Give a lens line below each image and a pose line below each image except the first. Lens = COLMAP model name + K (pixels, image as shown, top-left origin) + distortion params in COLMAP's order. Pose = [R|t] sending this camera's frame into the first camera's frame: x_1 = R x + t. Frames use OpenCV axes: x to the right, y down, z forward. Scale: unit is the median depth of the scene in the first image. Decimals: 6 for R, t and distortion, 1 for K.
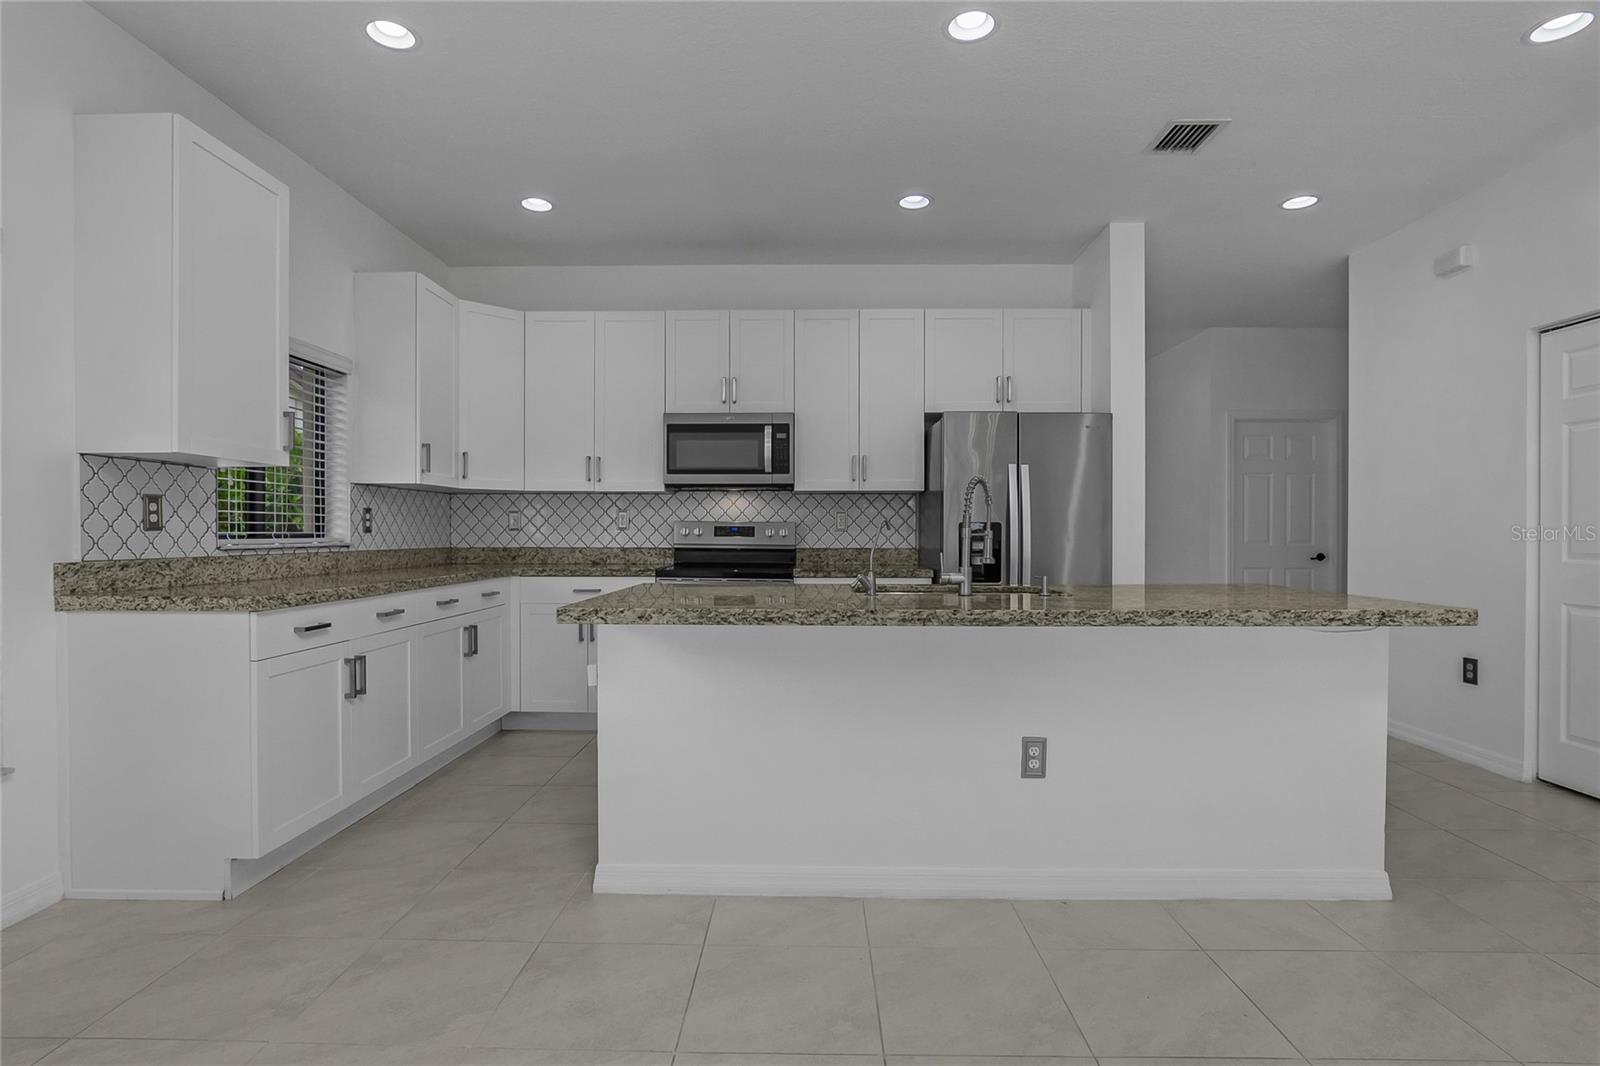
lens RADIAL K [[793.4, 0, 797.6], [0, 793.4, 539.0], [0, 0, 1]] dist [-0.016840, 0.000439]
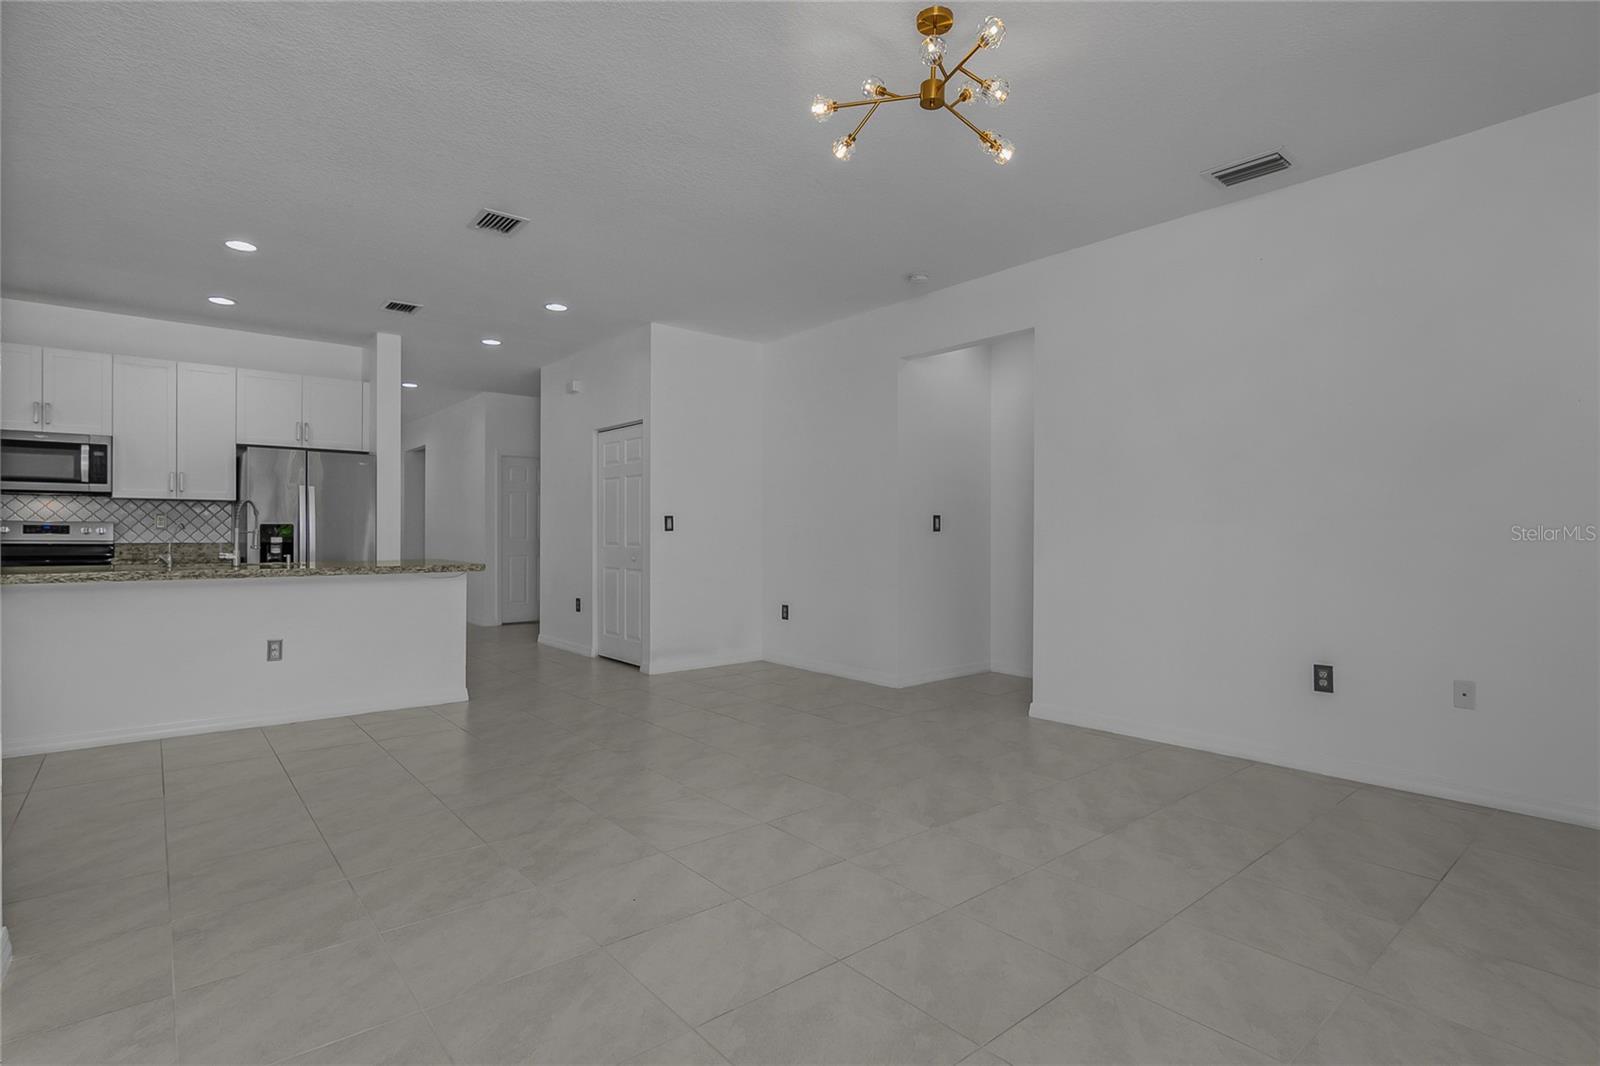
lens RADIAL K [[778.5, 0, 779.6], [0, 778.5, 535.7], [0, 0, 1]] dist [-0.011663, 0.001384]
pose [[0.762515, 0.000265, 0.646971, 0.010693], [0.001860, 0.999995, -0.002601, 0.005389], [-0.646968, 0.003186, 0.762510, -0.636421]]
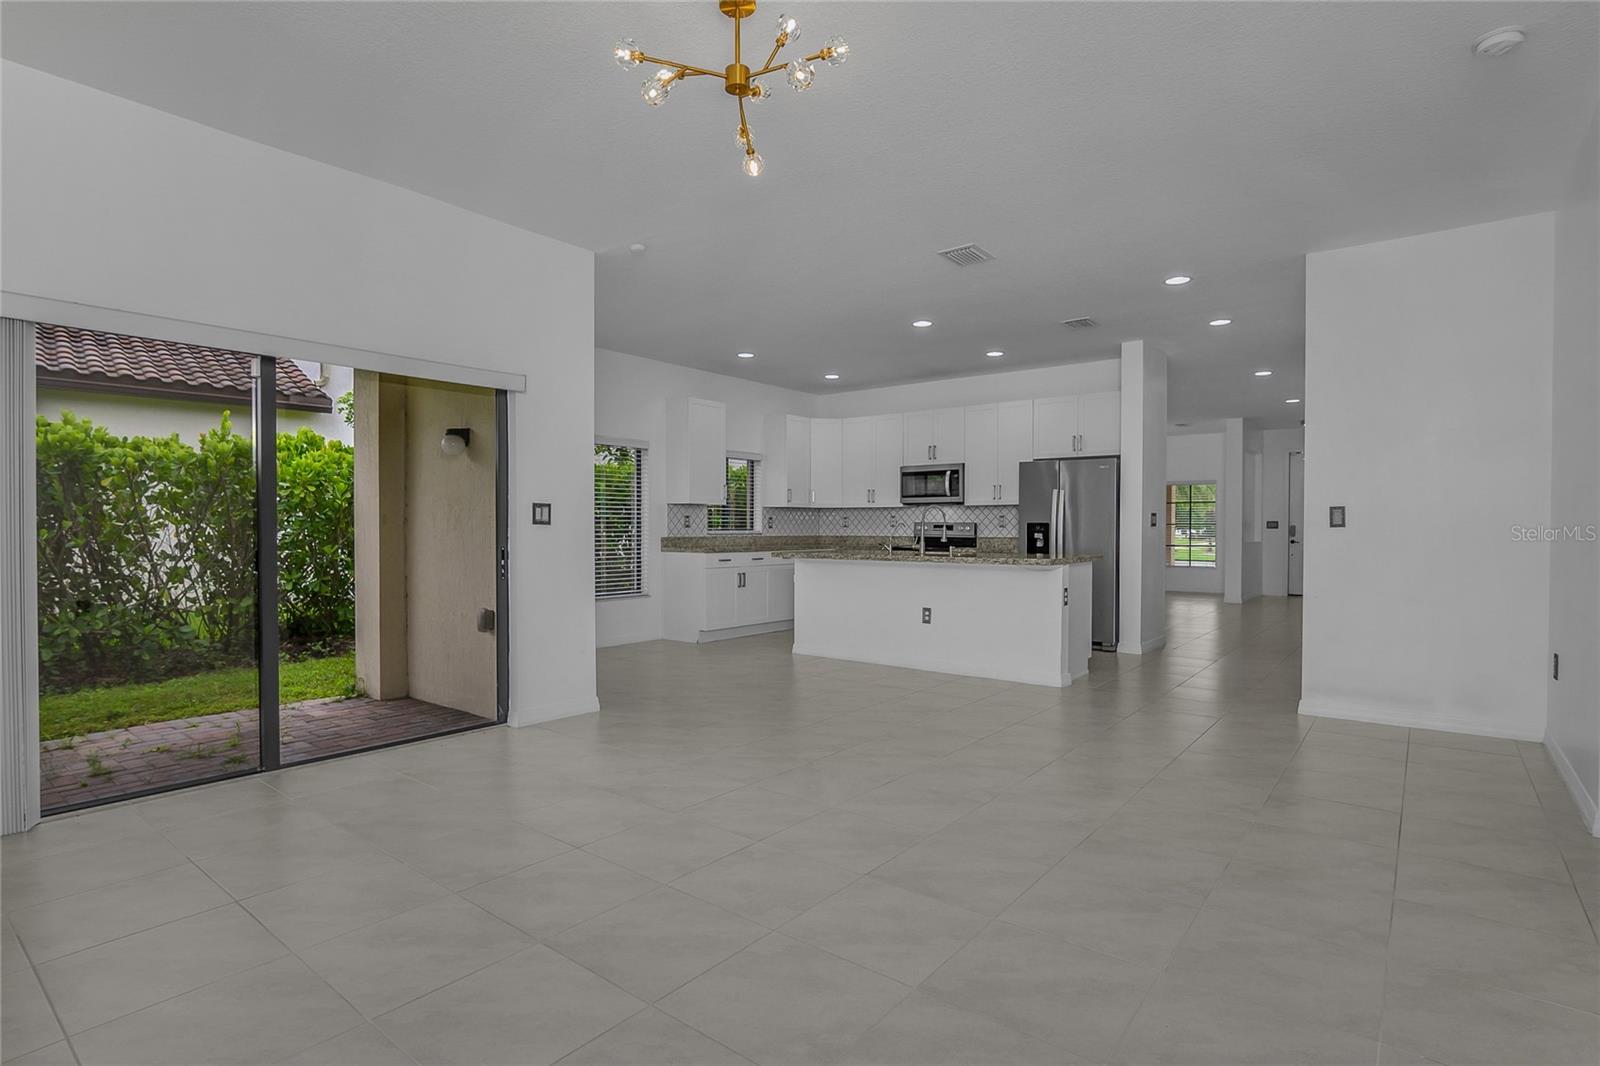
lens RADIAL K [[793.4, 0, 797.6], [0, 793.4, 539.0], [0, 0, 1]] dist [-0.016840, 0.000439]
pose [[0.797883, 0.008725, -0.602749, 0.806108], [-0.005285, 0.999958, 0.007478, 0.004789], [0.602789, -0.002781, 0.797896, -0.699943]]
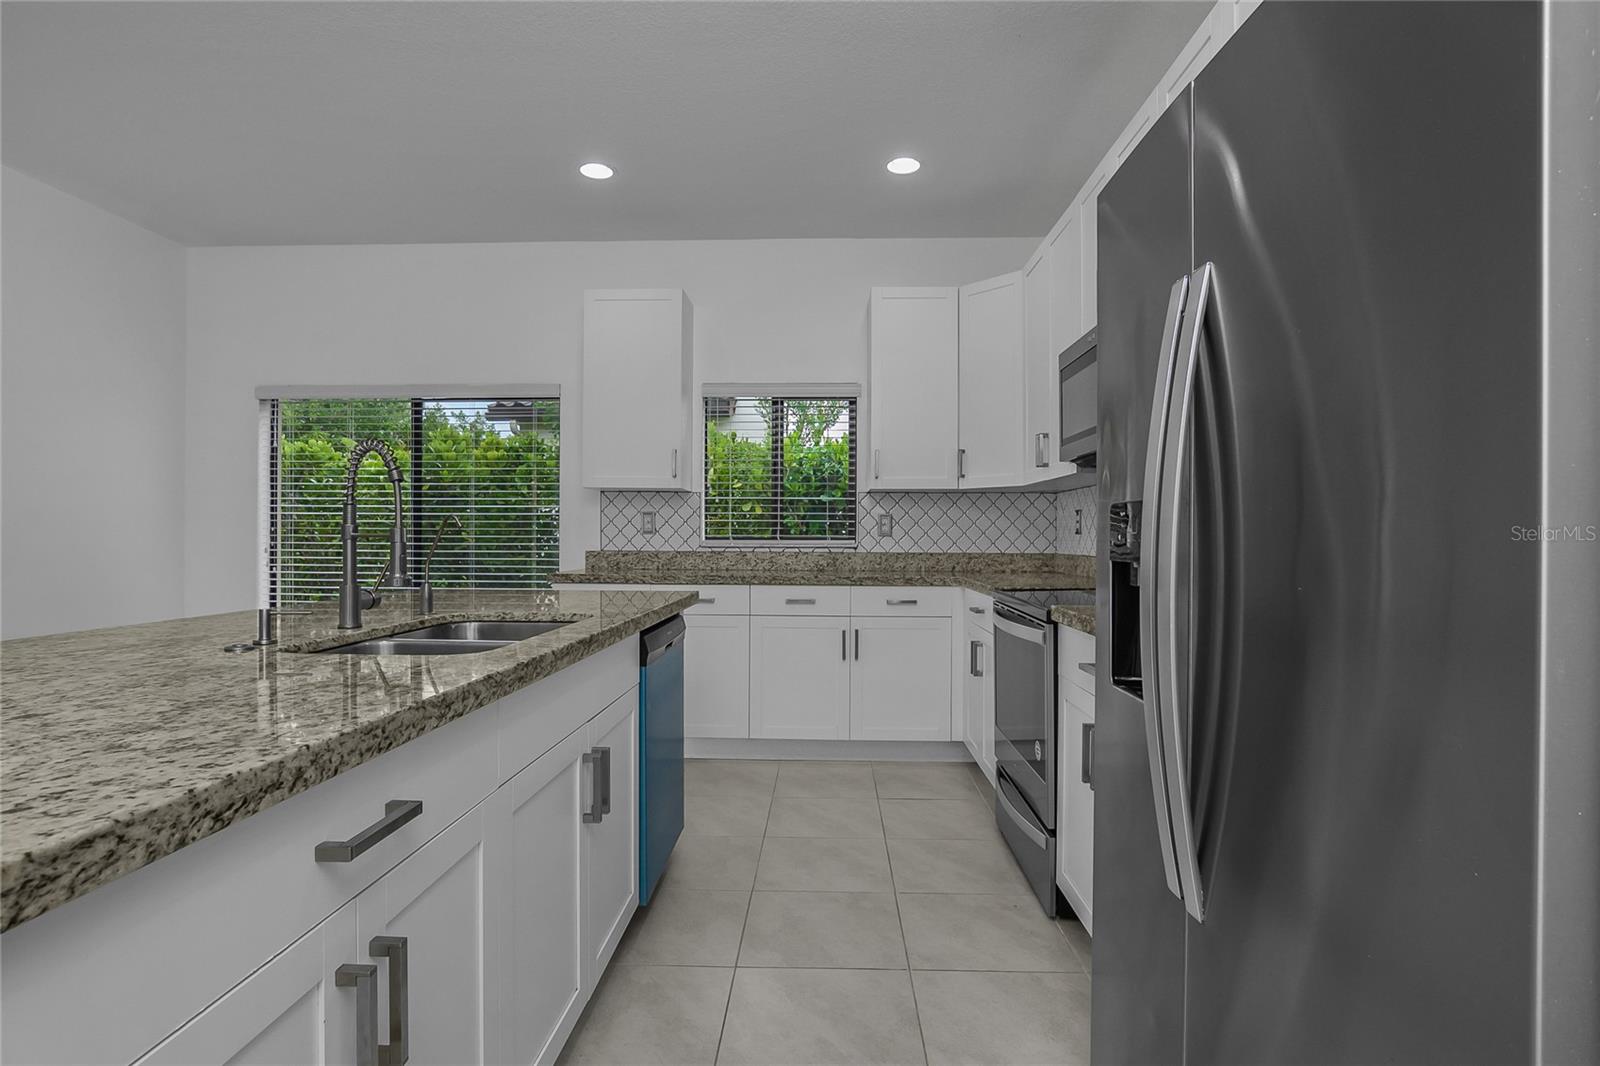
lens RADIAL K [[793.4, 0, 797.6], [0, 793.4, 539.0], [0, 0, 1]] dist [-0.016840, 0.000439]
pose [[-0.016700, 0.003576, -0.999854, 0.496216], [-0.012511, 0.999915, 0.003785, -0.006096], [0.999782, 0.012573, -0.016654, 0.799643]]
